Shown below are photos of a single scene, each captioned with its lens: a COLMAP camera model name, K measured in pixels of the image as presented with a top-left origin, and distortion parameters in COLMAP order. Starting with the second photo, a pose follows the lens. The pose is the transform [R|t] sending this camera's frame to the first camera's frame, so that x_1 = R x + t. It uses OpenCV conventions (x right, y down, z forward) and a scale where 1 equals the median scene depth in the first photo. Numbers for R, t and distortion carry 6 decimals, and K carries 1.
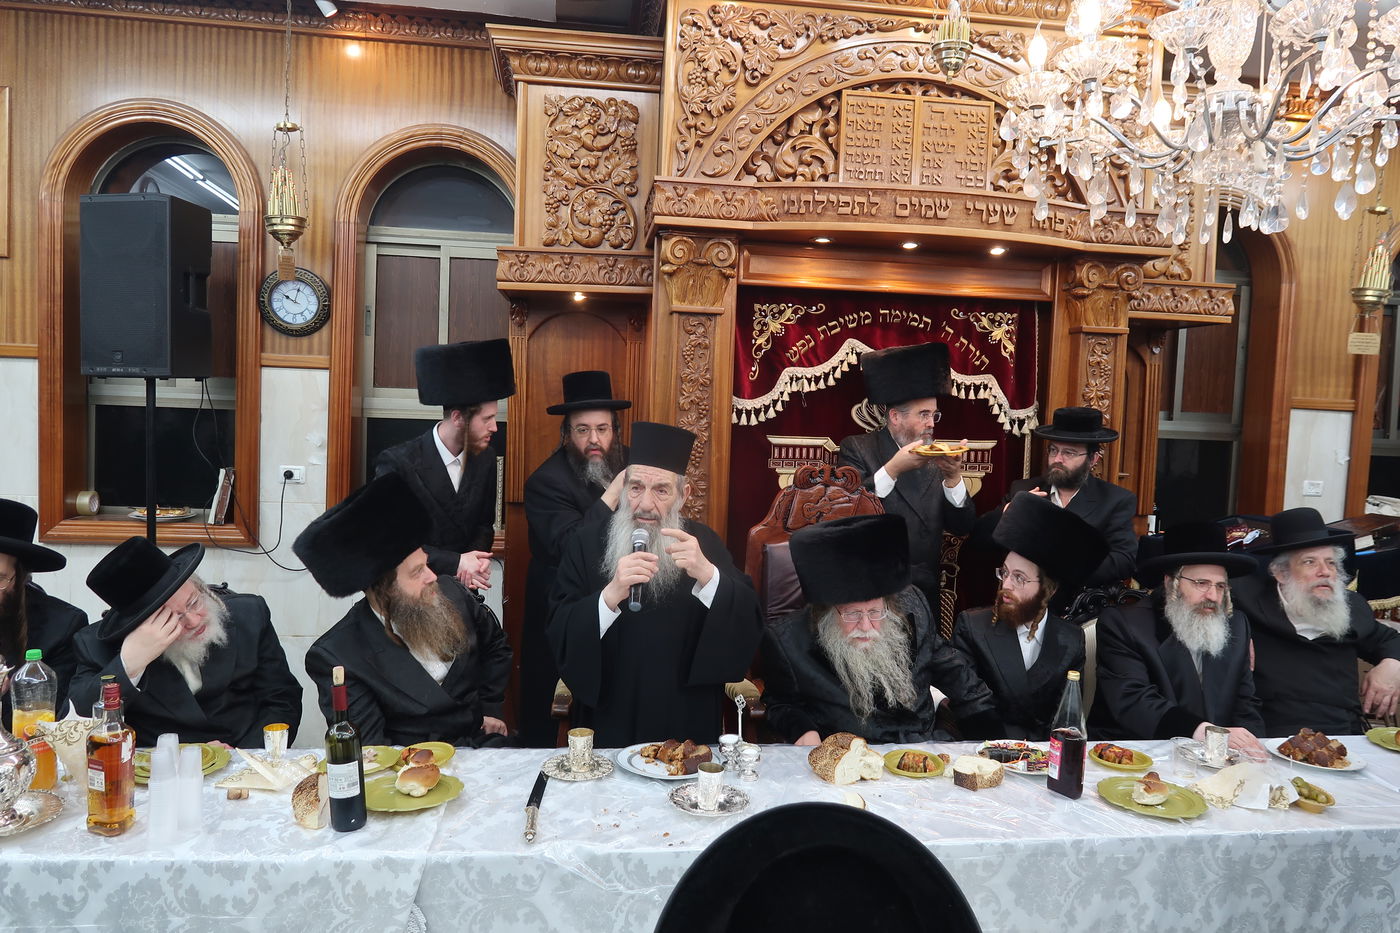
lens RADIAL K [[961.9, 0, 700.0], [0, 961.9, 466.5], [0, 0, 1]] dist [-0.030774, 0.009504]
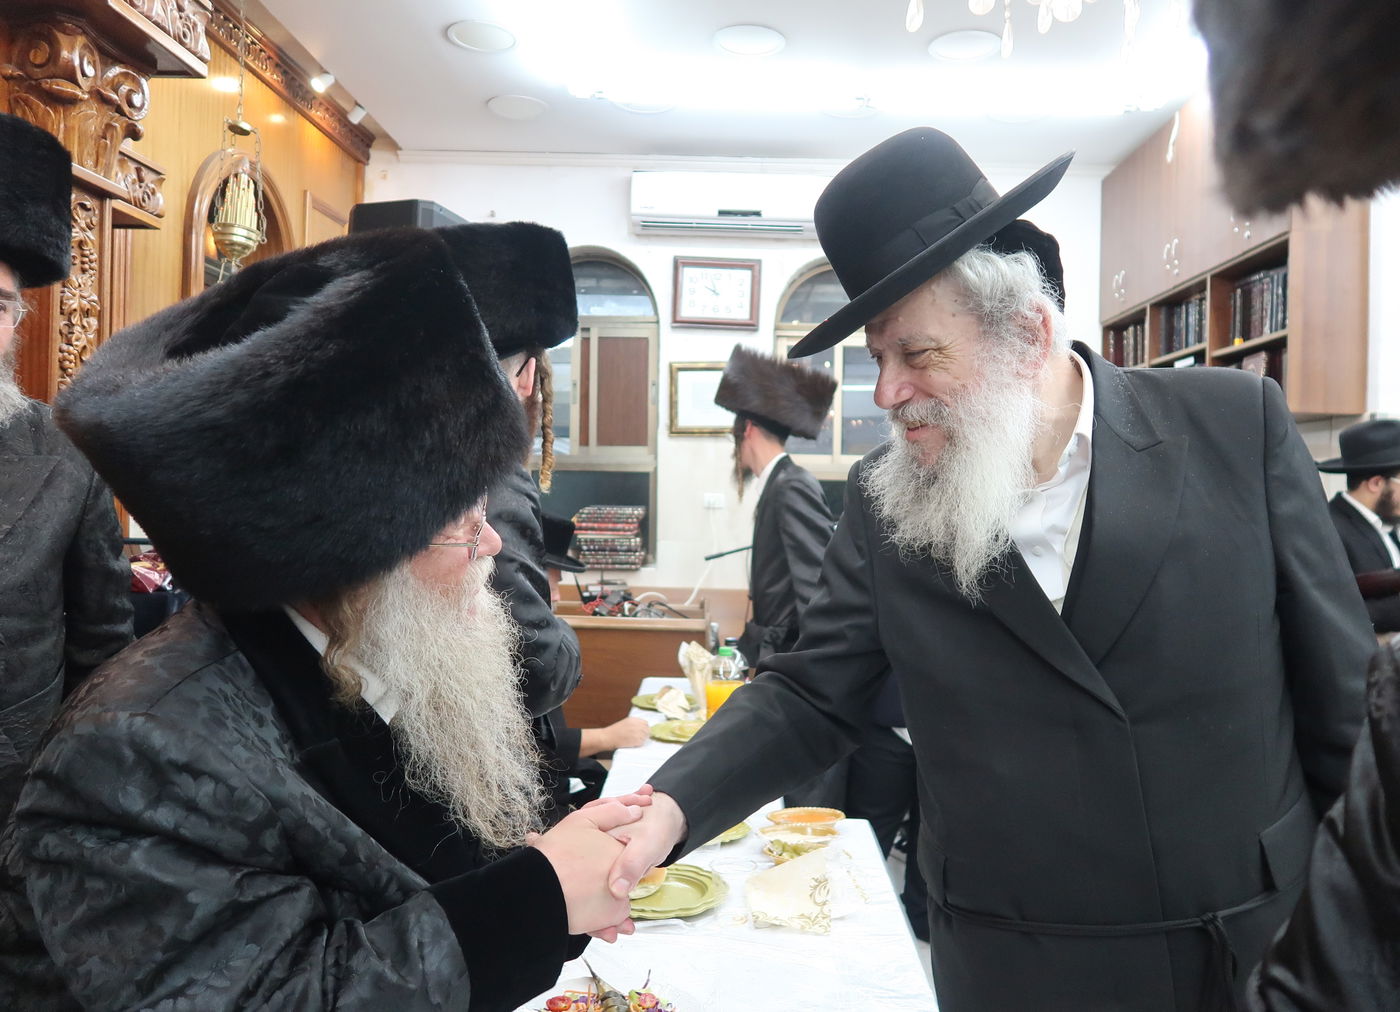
lens RADIAL K [[1041.3, 0, 778.5], [0, 1041.3, 505.7], [0, 0, 1]] dist [-0.045854, 0.003424]
pose [[0.103807, -0.043269, 0.993656, -0.089740], [0.043247, 0.998305, 0.038954, 0.026606], [-0.993657, 0.038929, 0.105502, 0.572473]]
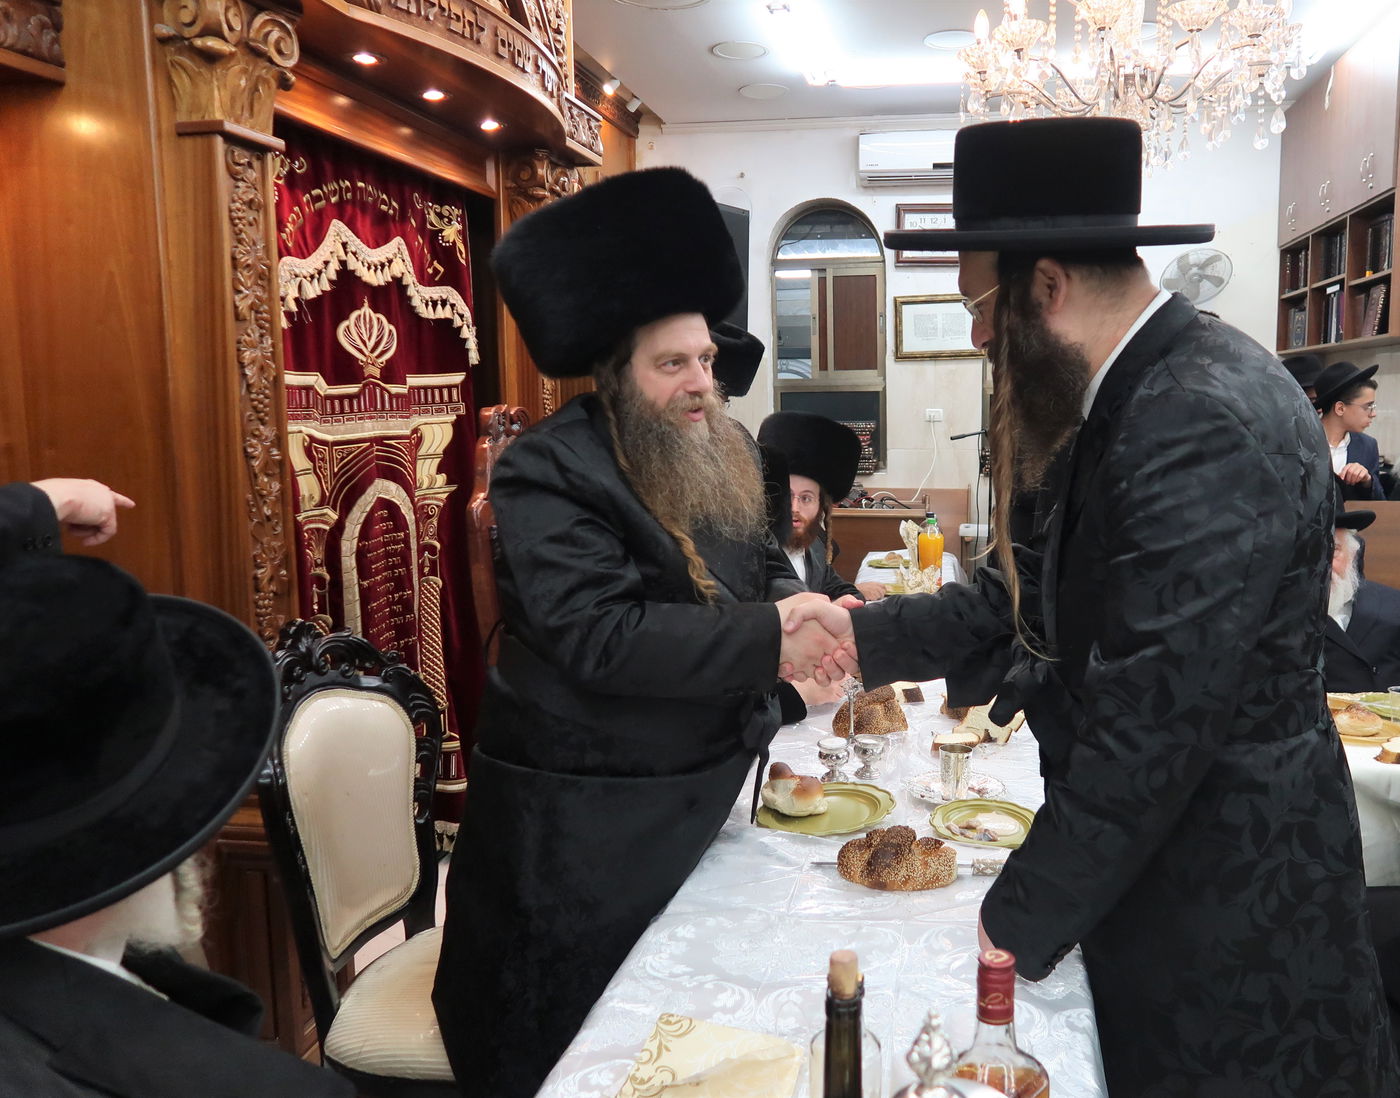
lens RADIAL K [[1147.7, 0, 791.3], [0, 1147.7, 526.2], [0, 0, 1]] dist [-0.001628, 0.003495]
pose [[0.295072, -0.142214, 0.944832, -0.526246], [0.074753, 0.989266, 0.125557, -0.000764], [-0.952546, 0.033581, 0.302536, 0.475565]]
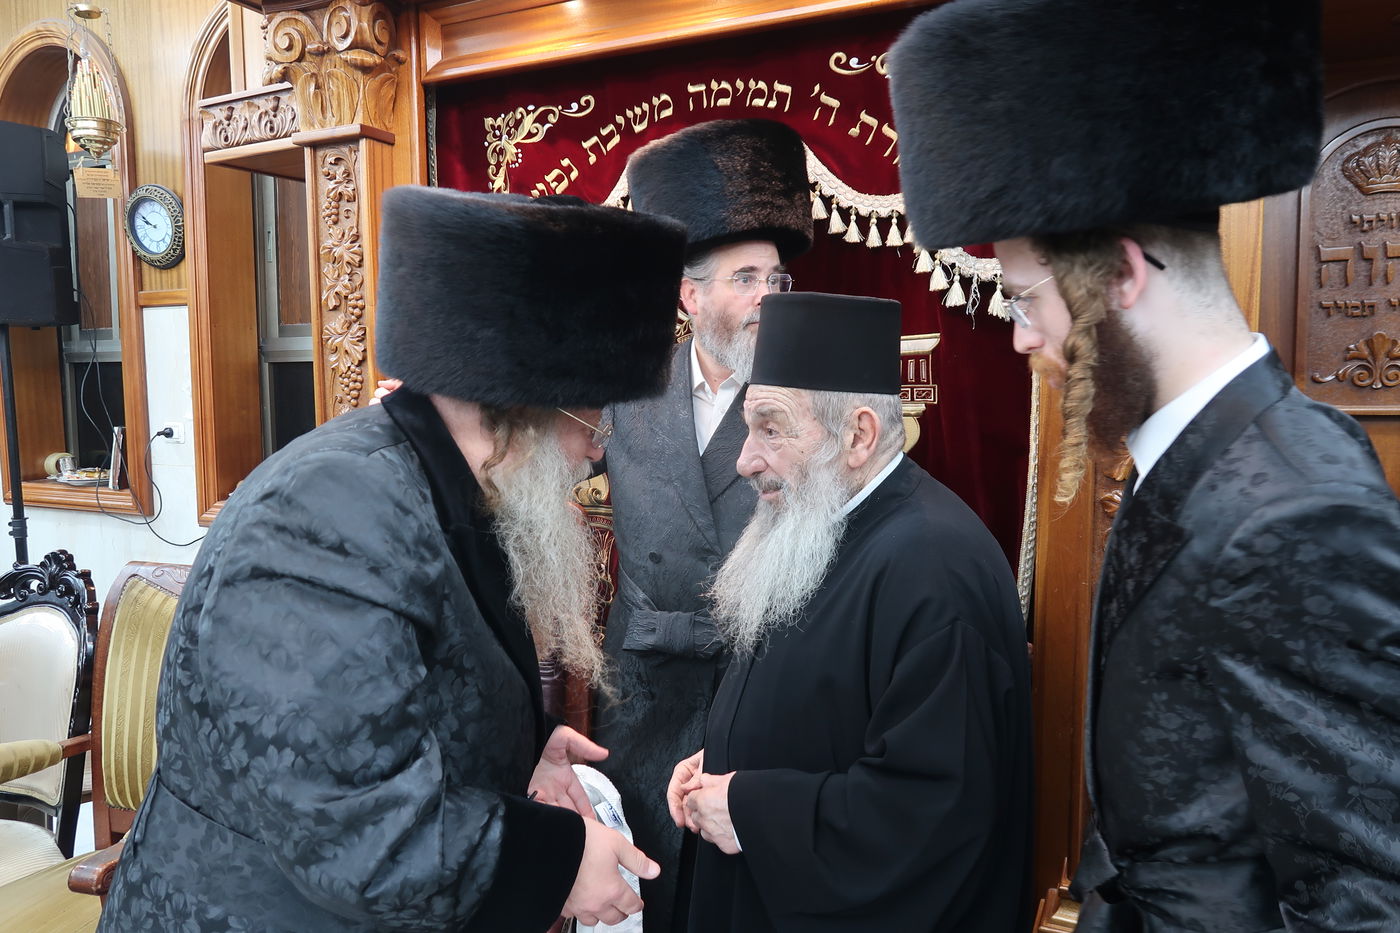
lens RADIAL K [[961.9, 0, 700.0], [0, 961.9, 466.5], [0, 0, 1]] dist [-0.030774, 0.009504]
pose [[0.849081, 0.006859, -0.528218, 0.461413], [0.006744, 0.999694, 0.023821, 0.023684], [0.528219, -0.023788, 0.848775, 0.579502]]
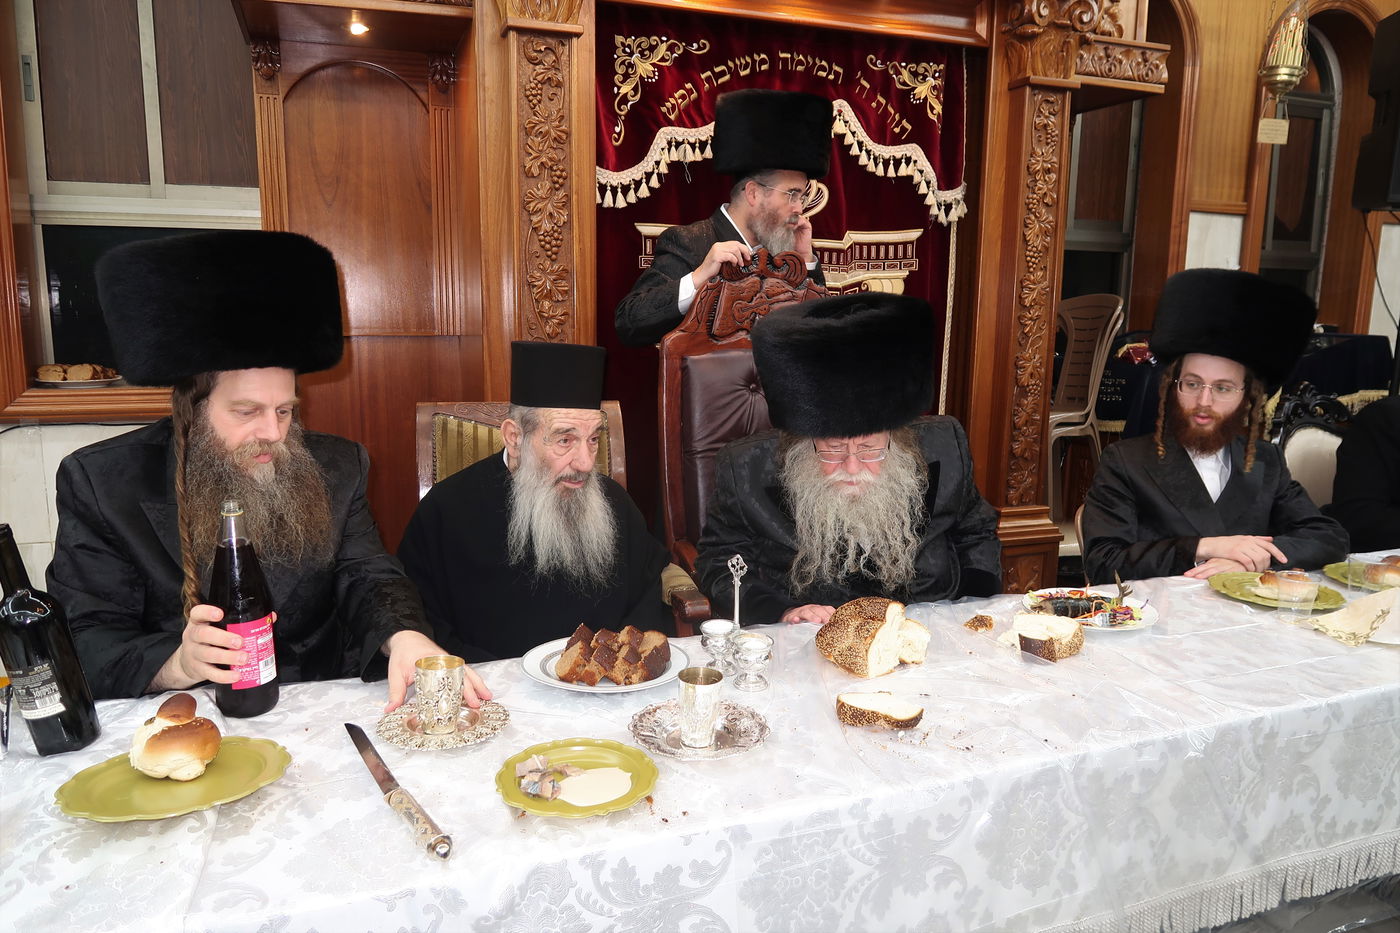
lens RADIAL K [[961.9, 0, 700.0], [0, 961.9, 466.5], [0, 0, 1]] dist [-0.030774, 0.009504]
pose [[0.972671, -0.065630, 0.222719, -0.062103], [0.039722, 0.992114, 0.118879, 0.068072], [-0.228765, -0.106783, 0.967607, 0.256604]]
